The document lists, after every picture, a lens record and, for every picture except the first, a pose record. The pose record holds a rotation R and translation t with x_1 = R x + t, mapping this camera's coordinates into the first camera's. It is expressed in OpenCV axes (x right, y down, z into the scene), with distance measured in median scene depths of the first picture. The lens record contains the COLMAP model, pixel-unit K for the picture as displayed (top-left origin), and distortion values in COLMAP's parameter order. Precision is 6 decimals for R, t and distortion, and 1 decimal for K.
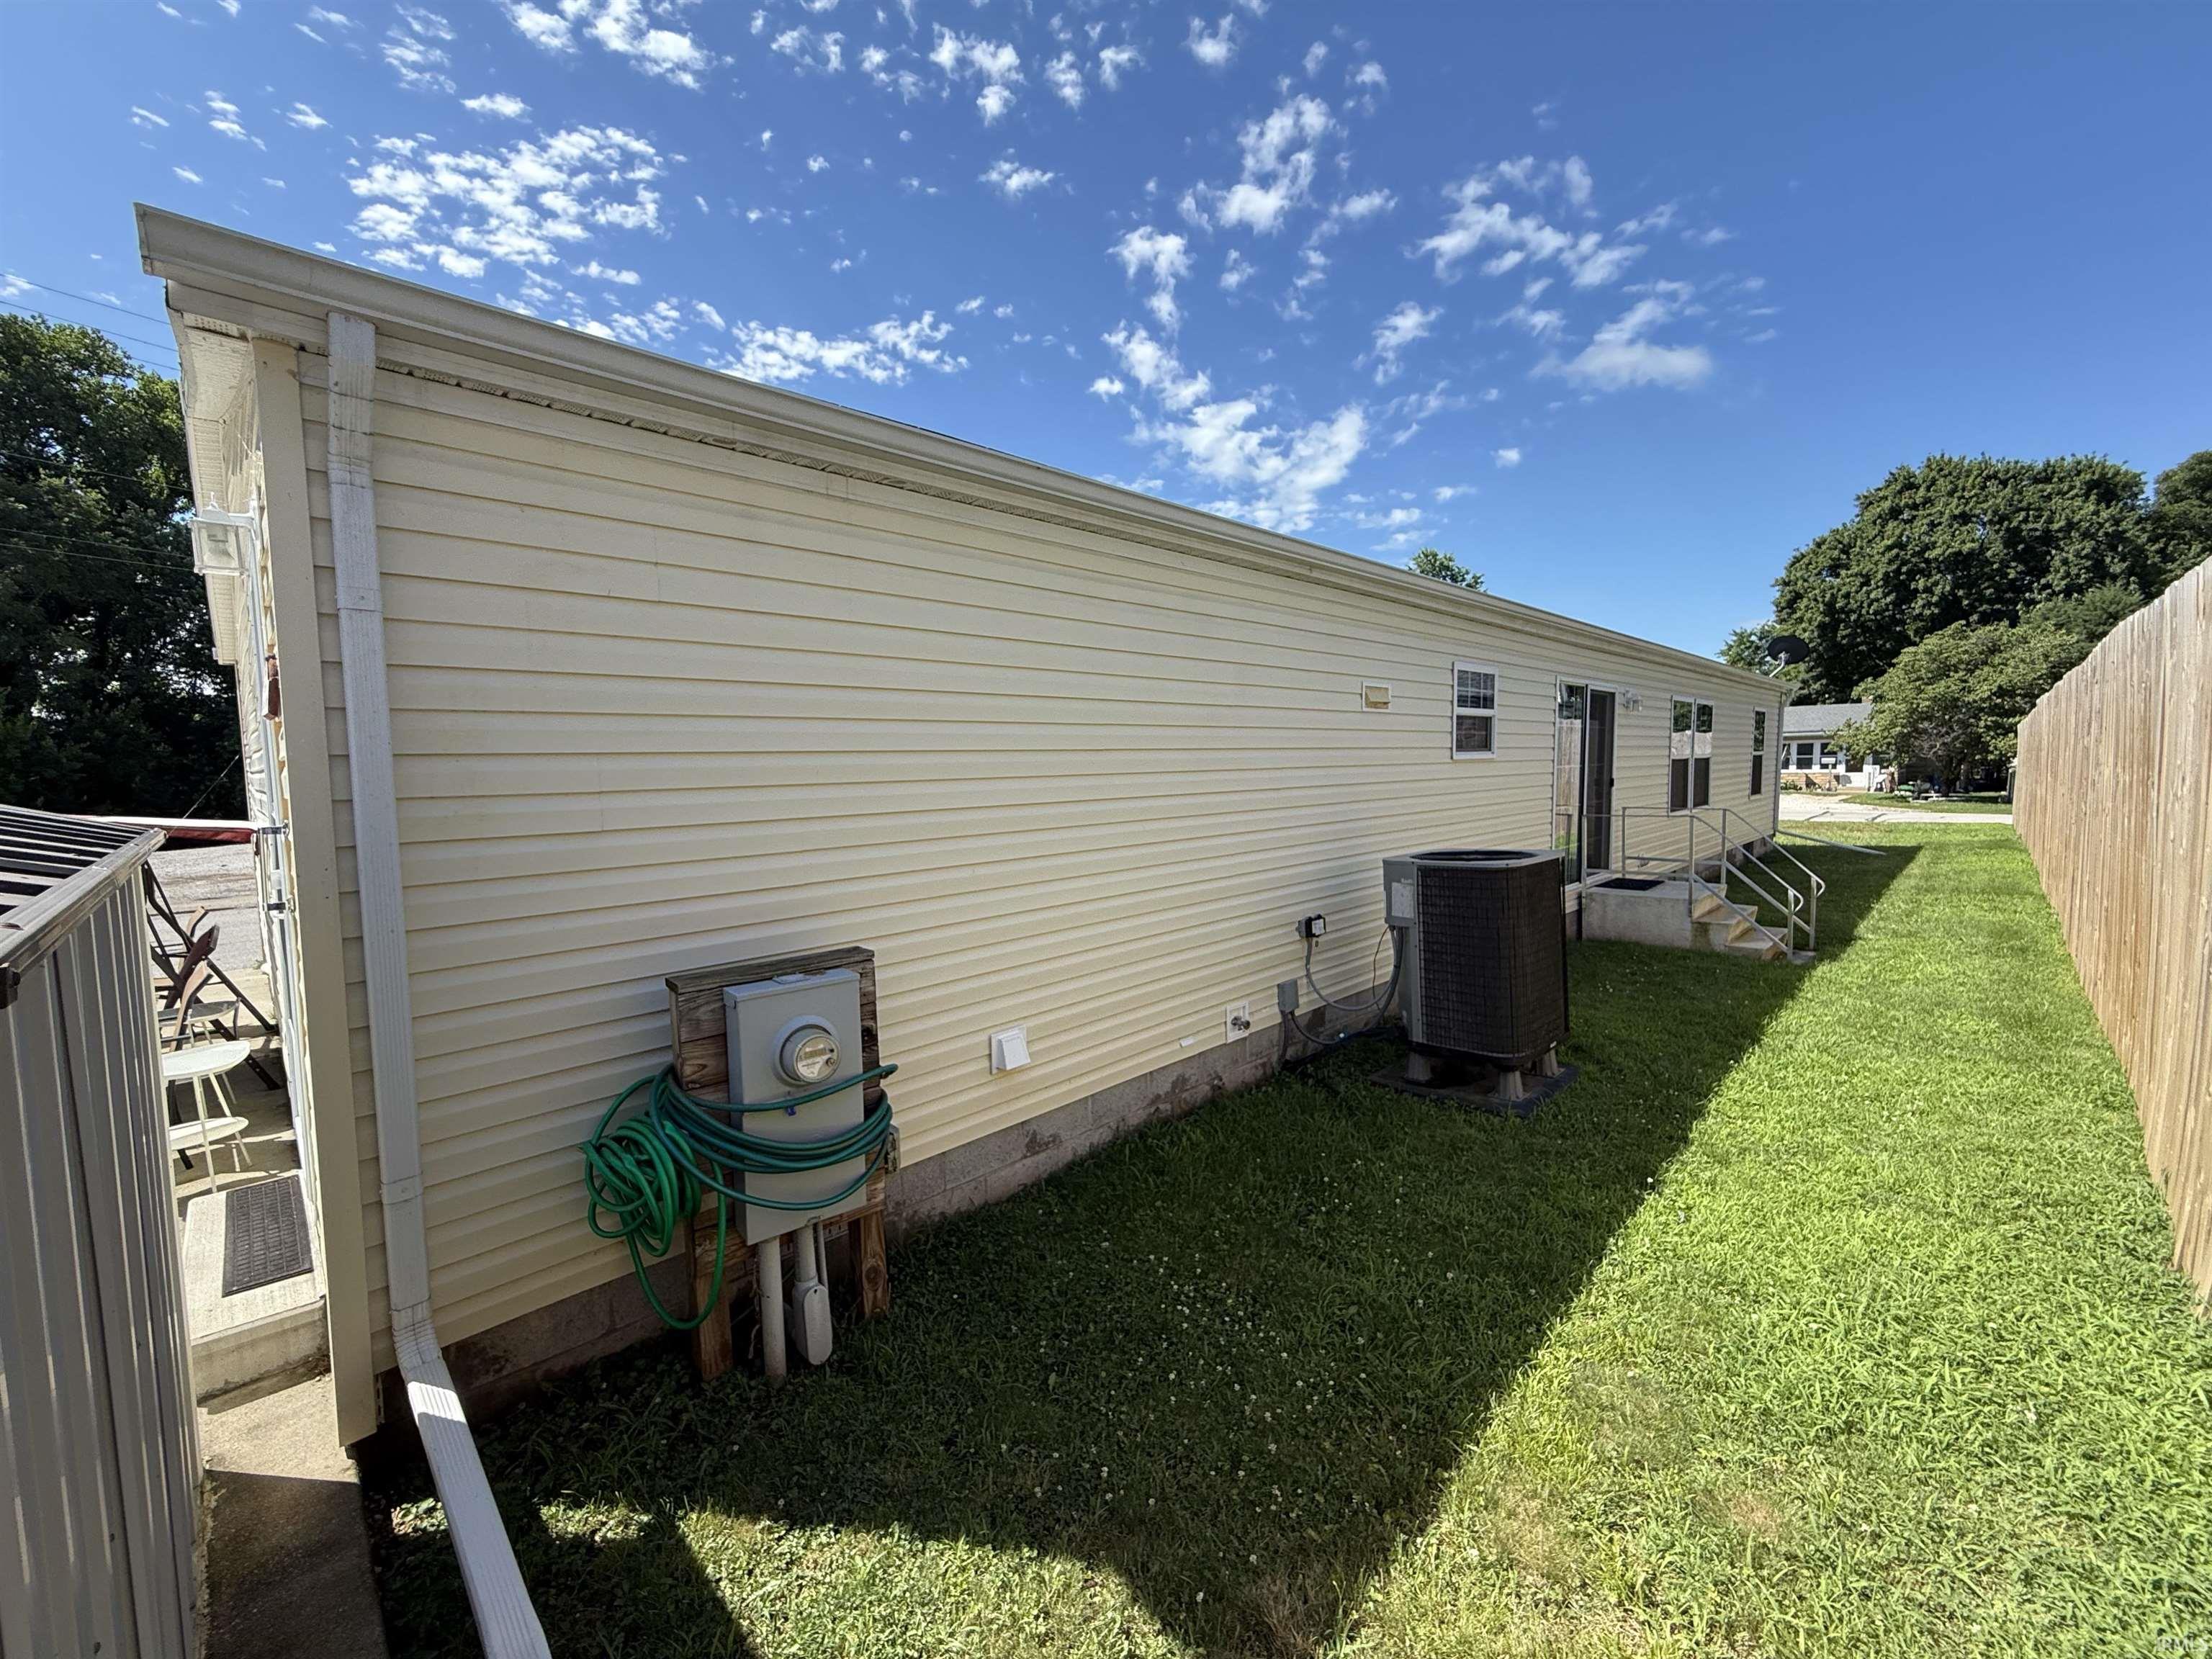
lens RADIAL K [[881.3, 0, 1101.7], [0, 881.3, 827.5], [0, 0, 1]] dist [0.000164, -0.000183]
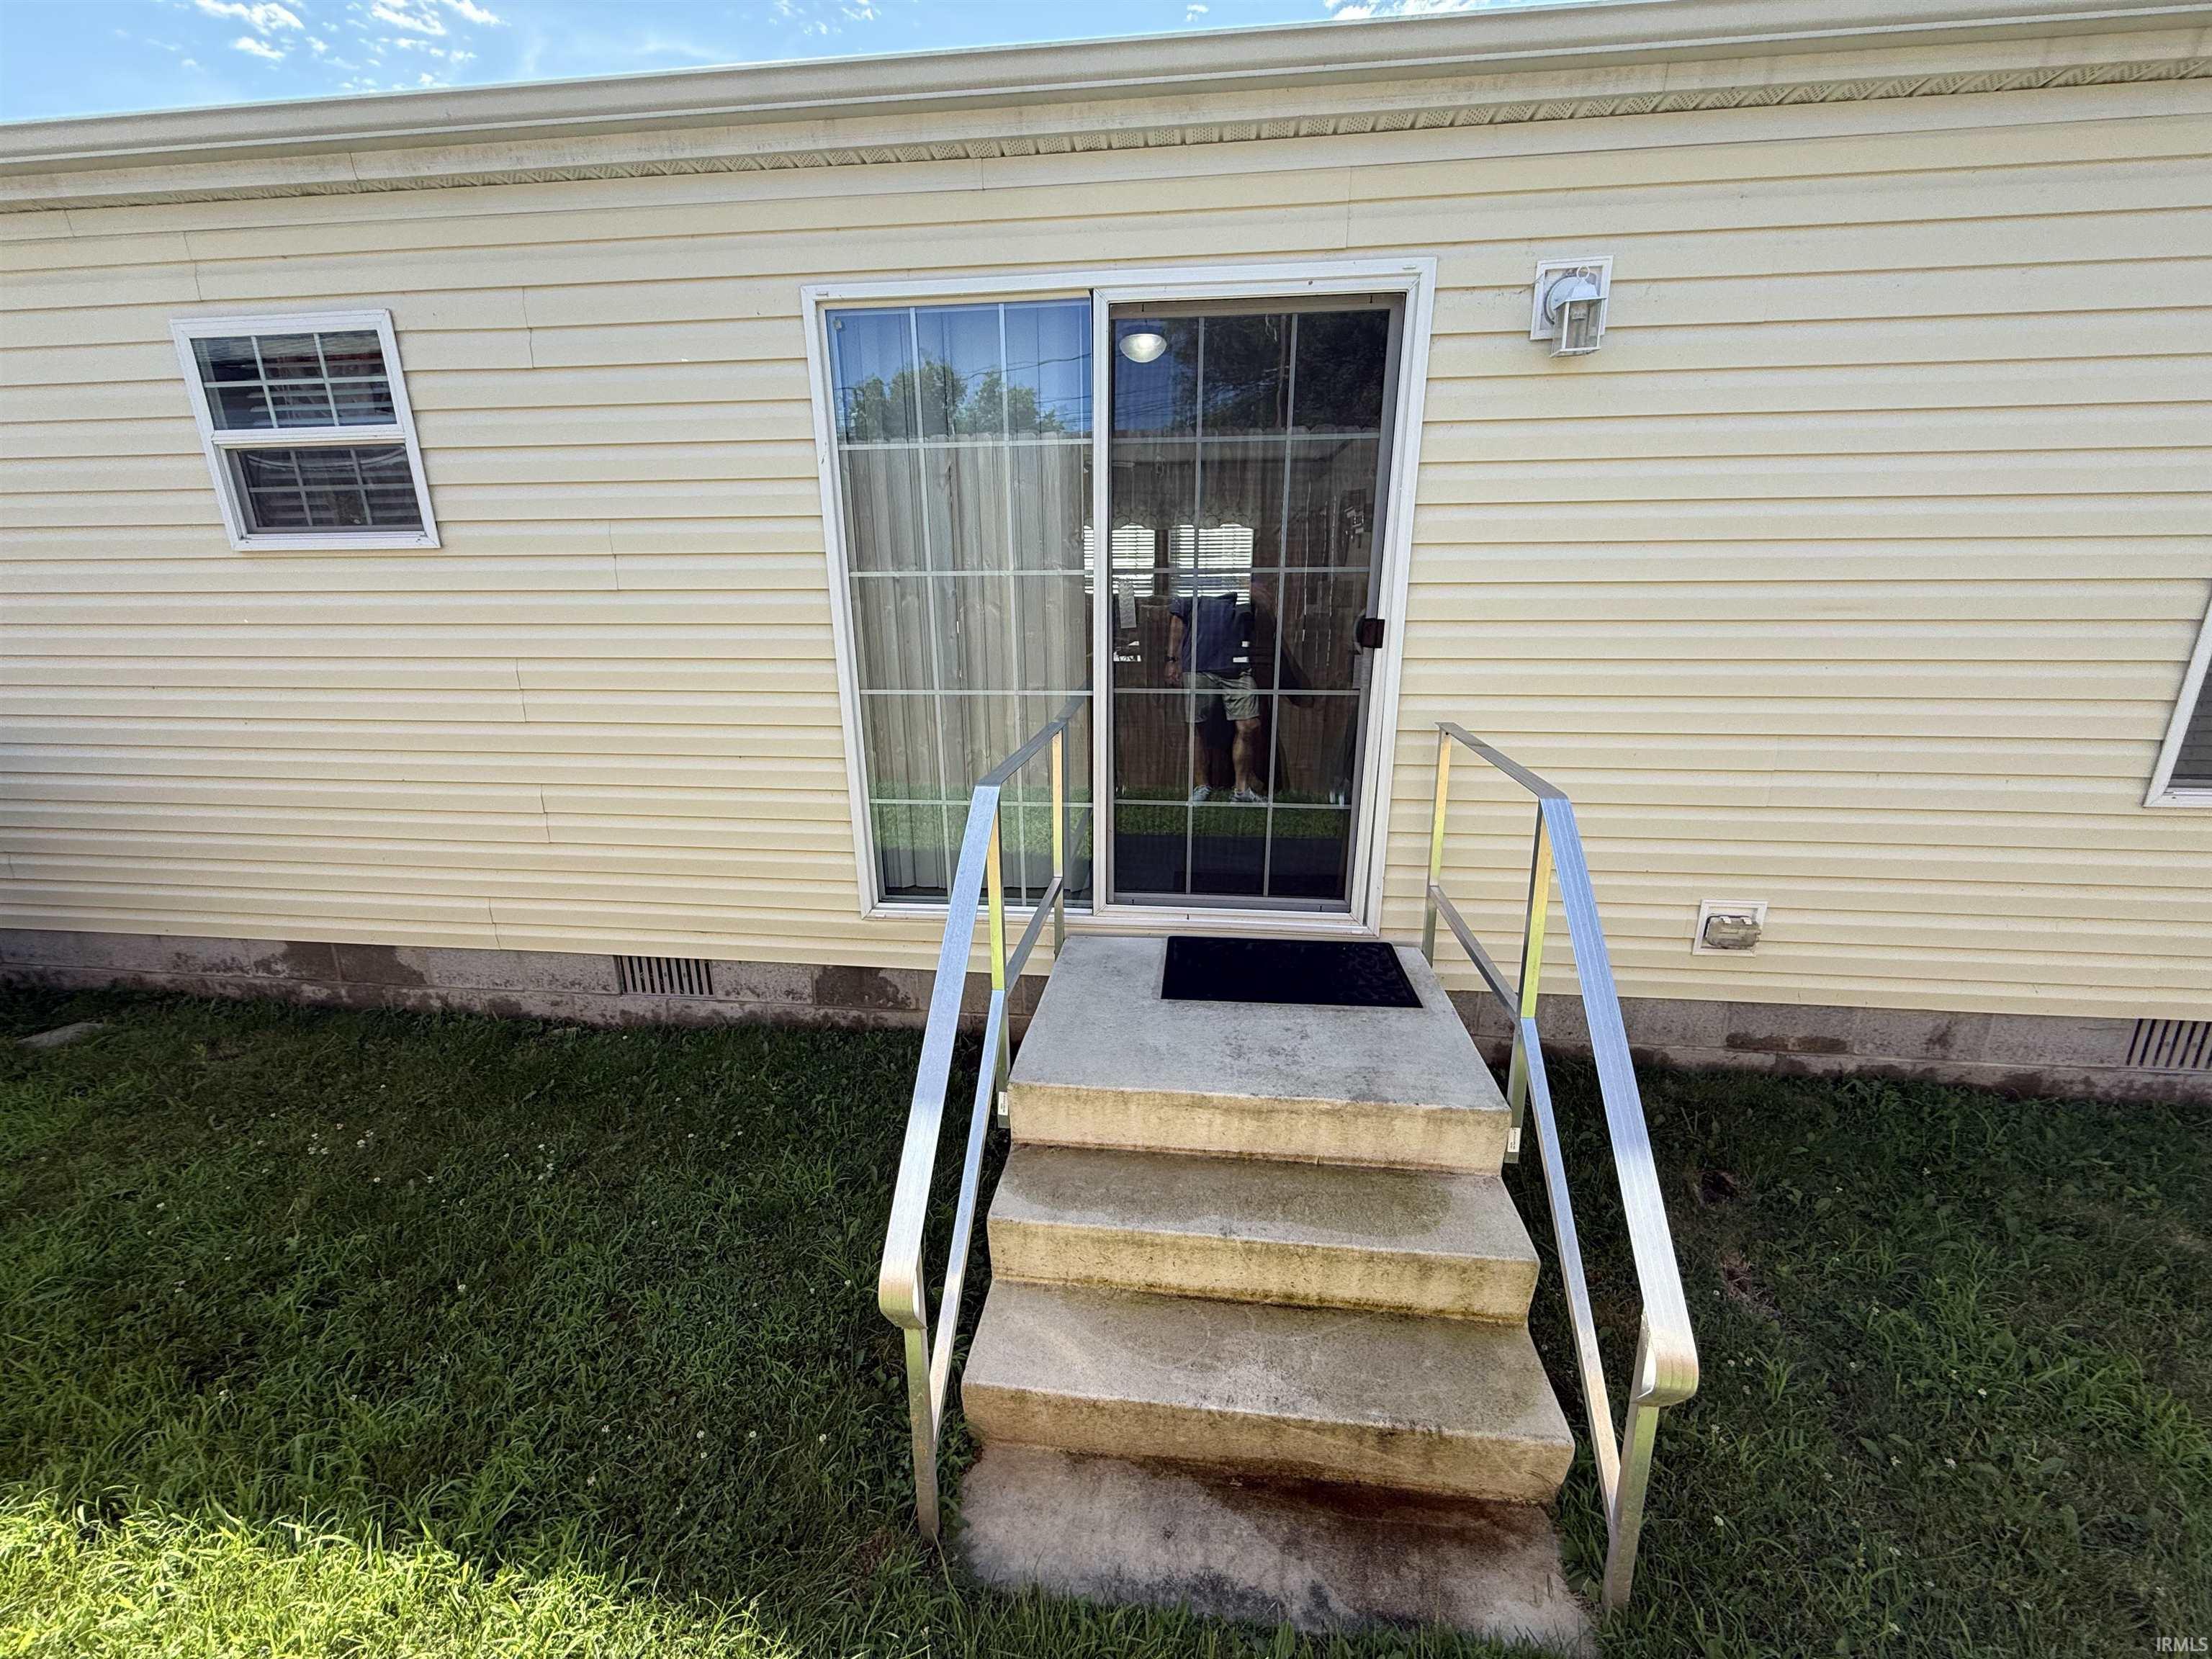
lens RADIAL K [[893.0, 0, 1104.9], [0, 893.0, 775.7], [0, 0, 1]] dist [0.012289, 0.000461]
pose [[0.622391, 0.217780, -0.751798, 0.665816], [-0.054343, 0.970217, 0.236062, -0.061982], [0.780817, -0.106068, 0.615690, 0.658725]]
